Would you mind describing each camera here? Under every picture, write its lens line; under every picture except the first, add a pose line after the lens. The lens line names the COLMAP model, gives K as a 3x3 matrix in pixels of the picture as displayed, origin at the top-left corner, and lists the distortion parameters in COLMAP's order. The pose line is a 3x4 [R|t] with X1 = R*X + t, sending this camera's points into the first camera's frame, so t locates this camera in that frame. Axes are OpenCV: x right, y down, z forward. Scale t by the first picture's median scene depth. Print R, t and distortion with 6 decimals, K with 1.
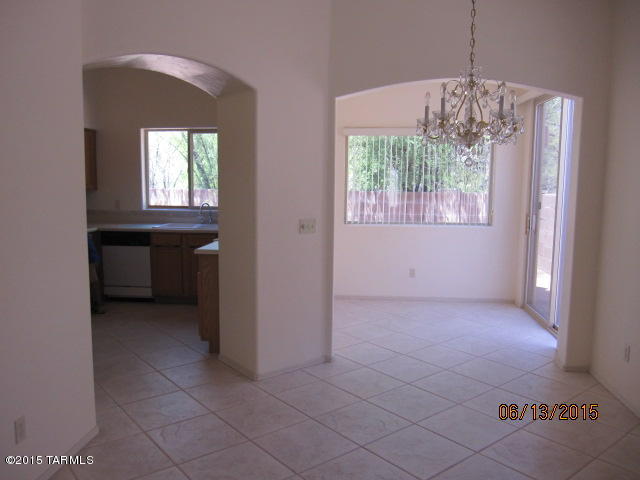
lens RADIAL K [[529.5, 0, 320.0], [0, 529.5, 240.0], [0, 0, 1]] dist [-0.060151, 0.018588]
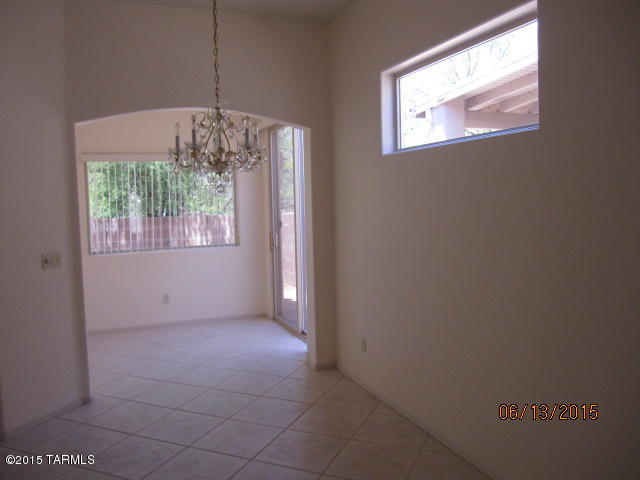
lens RADIAL K [[529.5, 0, 320.0], [0, 529.5, 240.0], [0, 0, 1]] dist [-0.060151, 0.018588]
pose [[0.886124, -0.066313, 0.458680, -0.022321], [0.085988, 0.996051, -0.022118, -0.001470], [-0.455401, 0.059040, 0.888326, -0.023940]]
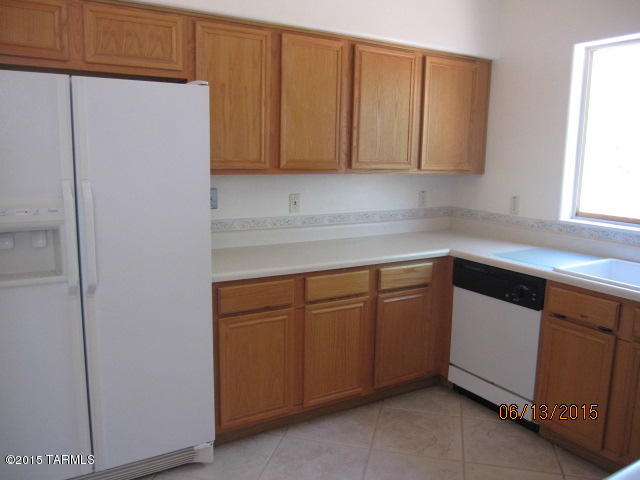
lens RADIAL K [[529.5, 0, 320.0], [0, 529.5, 240.0], [0, 0, 1]] dist [-0.060151, 0.018588]
pose [[0.605464, 0.130565, -0.785090, -0.106592], [-0.109565, 0.990733, 0.080267, -0.058954], [0.788295, 0.037419, 0.614159, 0.591979]]
